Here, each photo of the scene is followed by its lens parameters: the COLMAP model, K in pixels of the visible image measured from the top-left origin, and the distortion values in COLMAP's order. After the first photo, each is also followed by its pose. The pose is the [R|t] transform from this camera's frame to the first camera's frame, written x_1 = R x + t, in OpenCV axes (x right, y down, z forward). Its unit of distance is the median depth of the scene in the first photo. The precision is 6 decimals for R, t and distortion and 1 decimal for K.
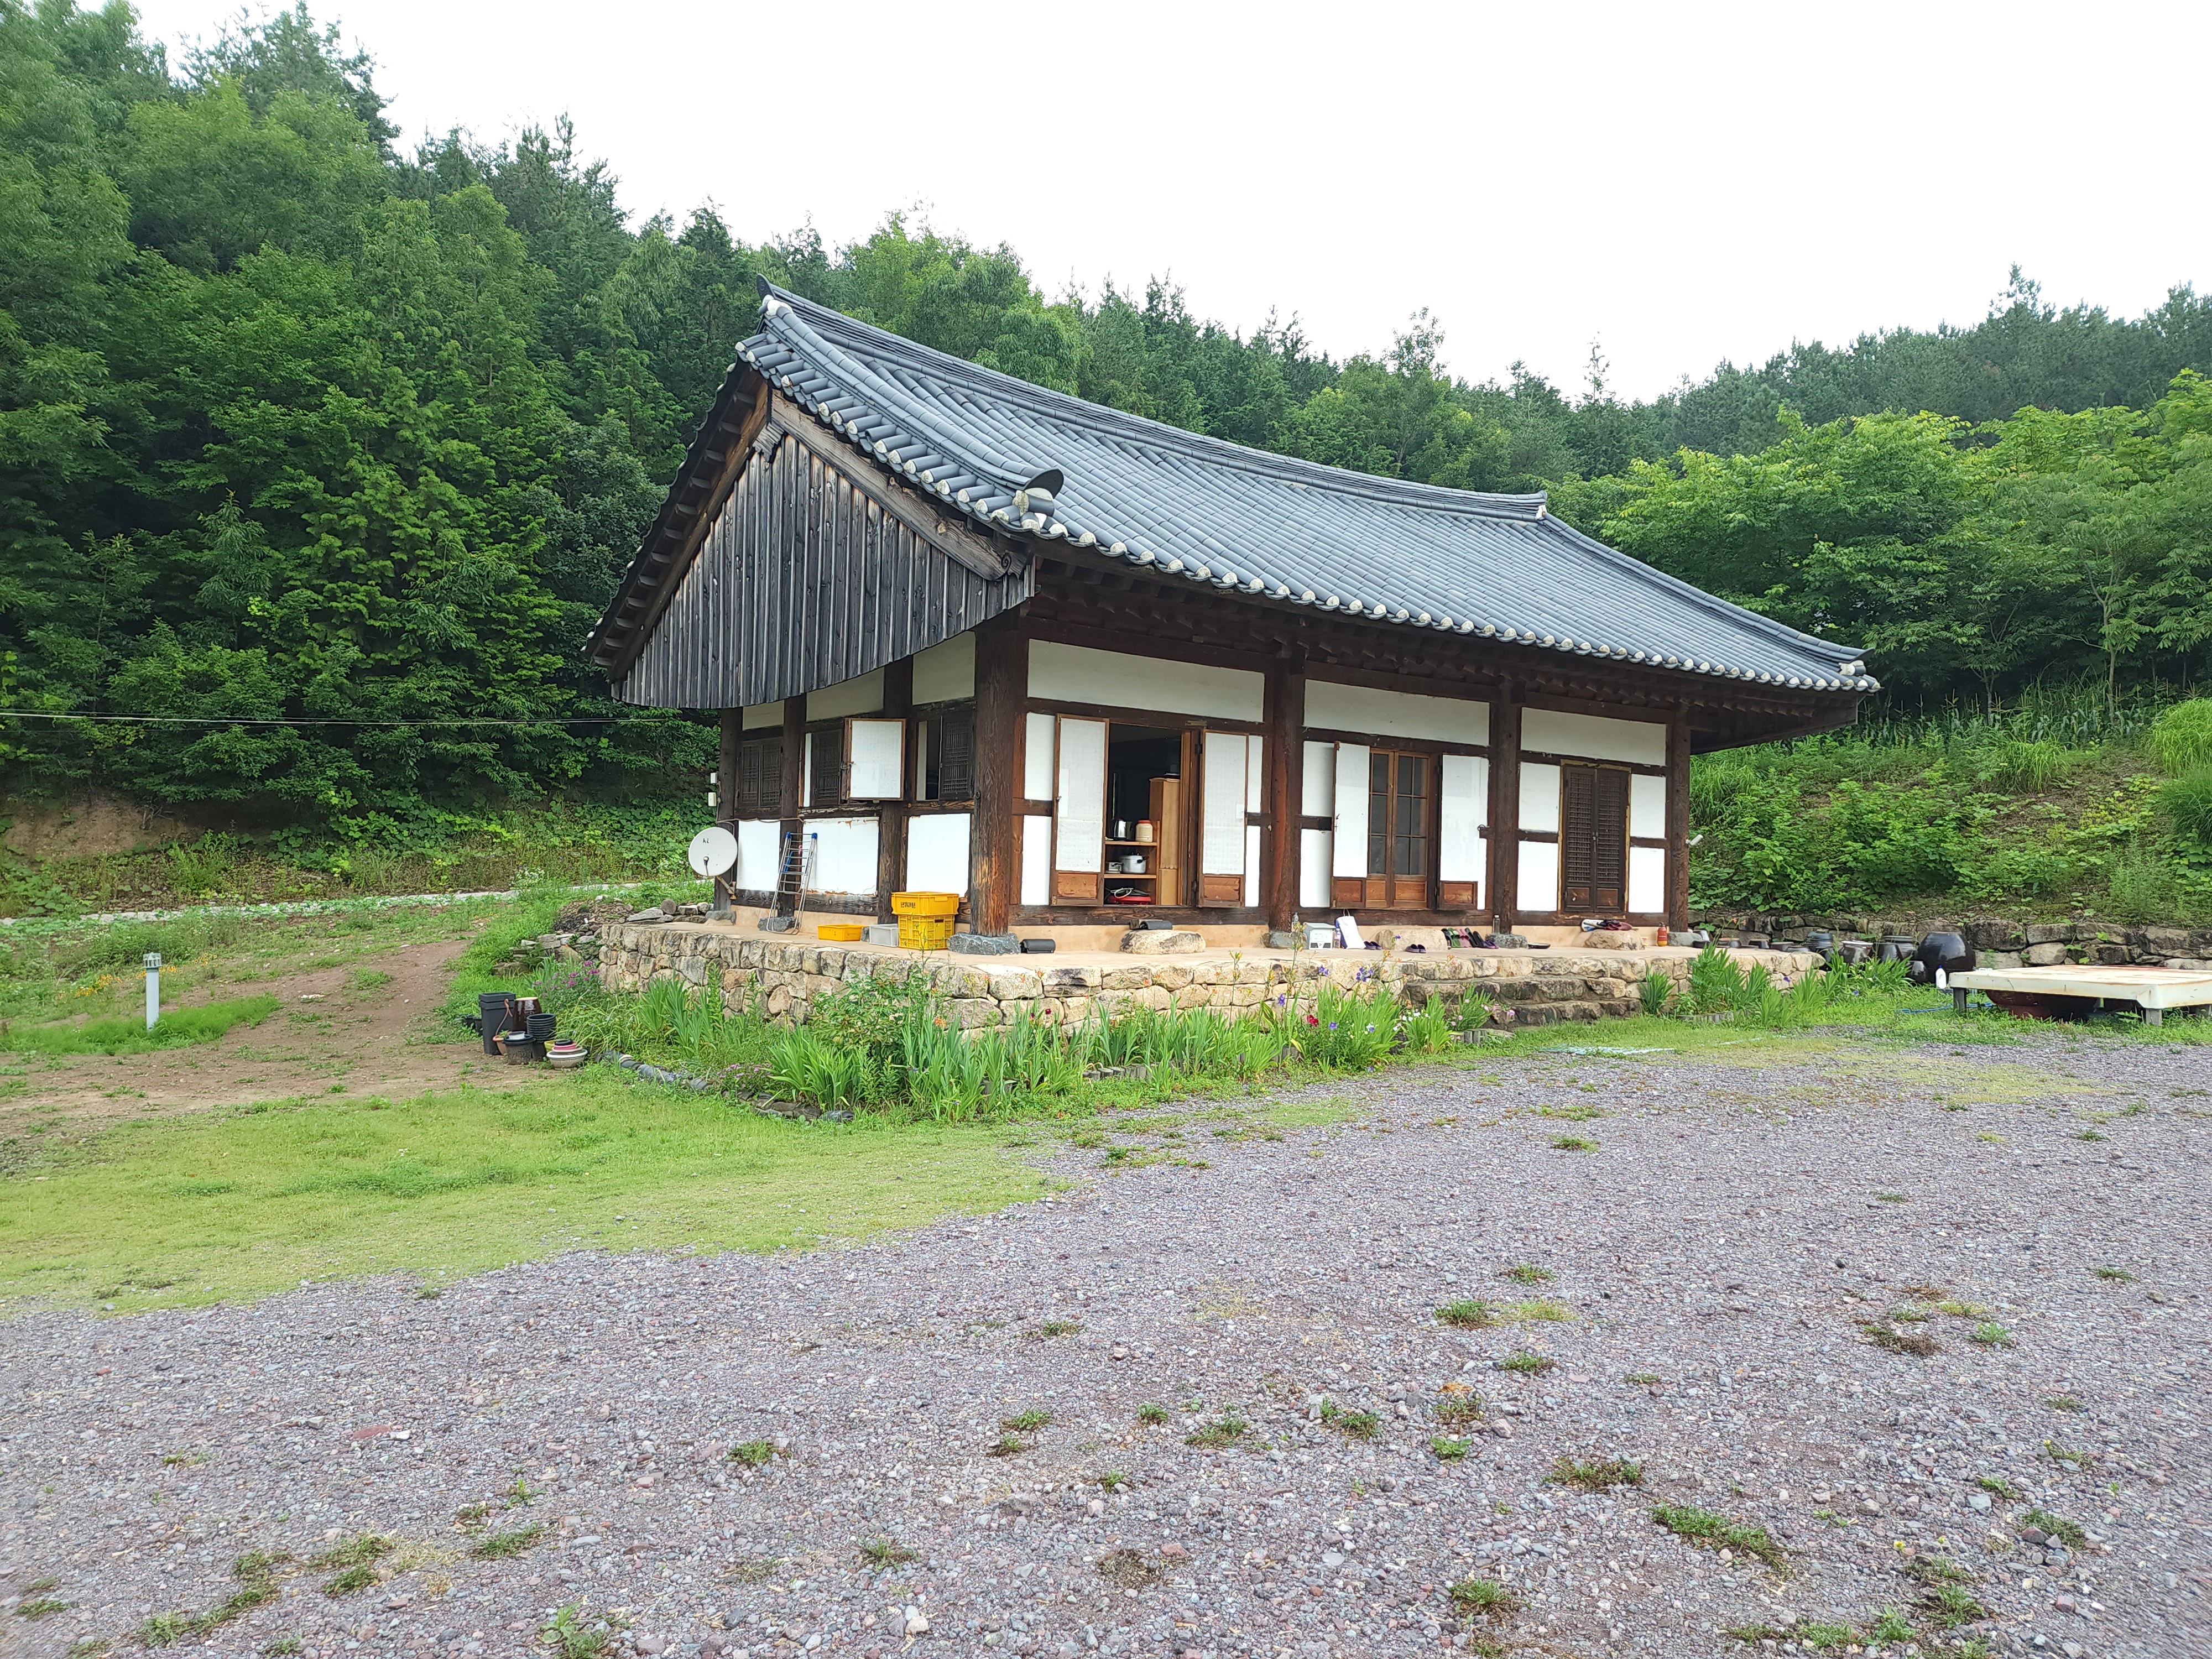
lens RADIAL K [[1481.7, 0, 1109.5], [0, 1481.7, 822.4], [0, 0, 1]] dist [0.134735, -0.158562]
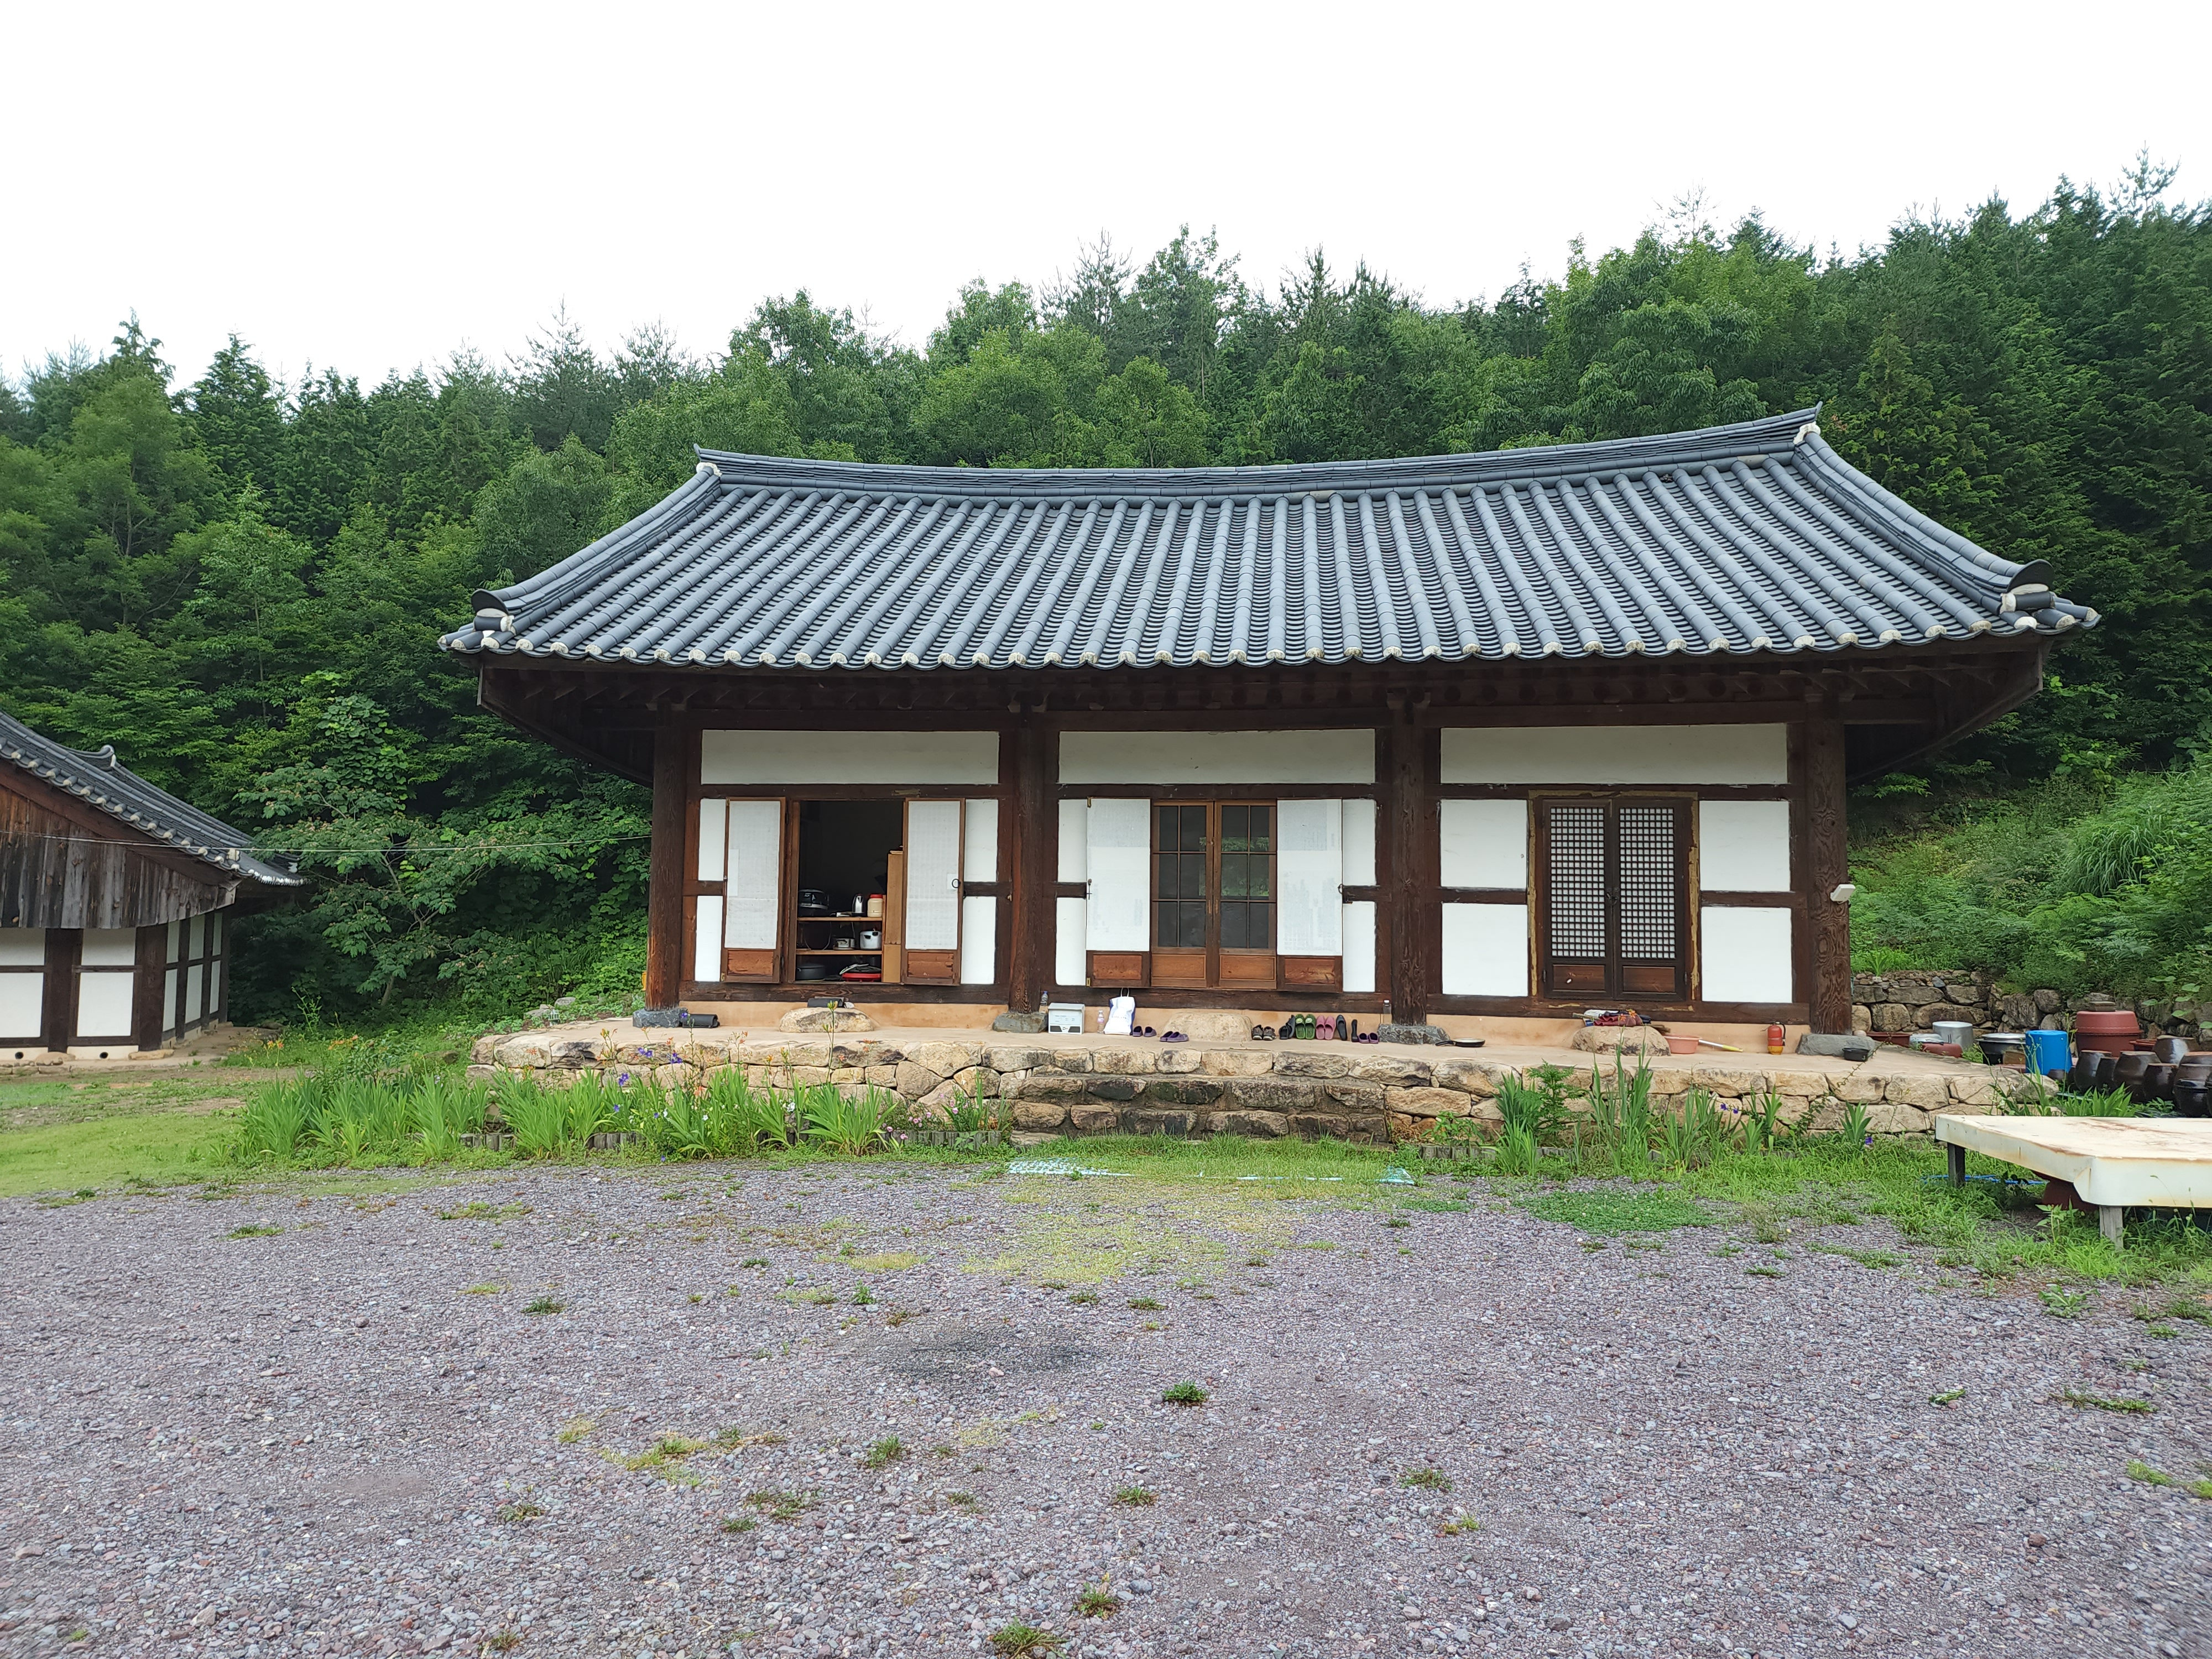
lens RADIAL K [[1481.7, 0, 1109.5], [0, 1481.7, 822.4], [0, 0, 1]] dist [0.134735, -0.158562]
pose [[0.712976, -0.065459, -0.698126, 0.776435], [0.029910, 0.997566, -0.062989, 0.016197], [0.700550, 0.024029, 0.713198, 0.381470]]
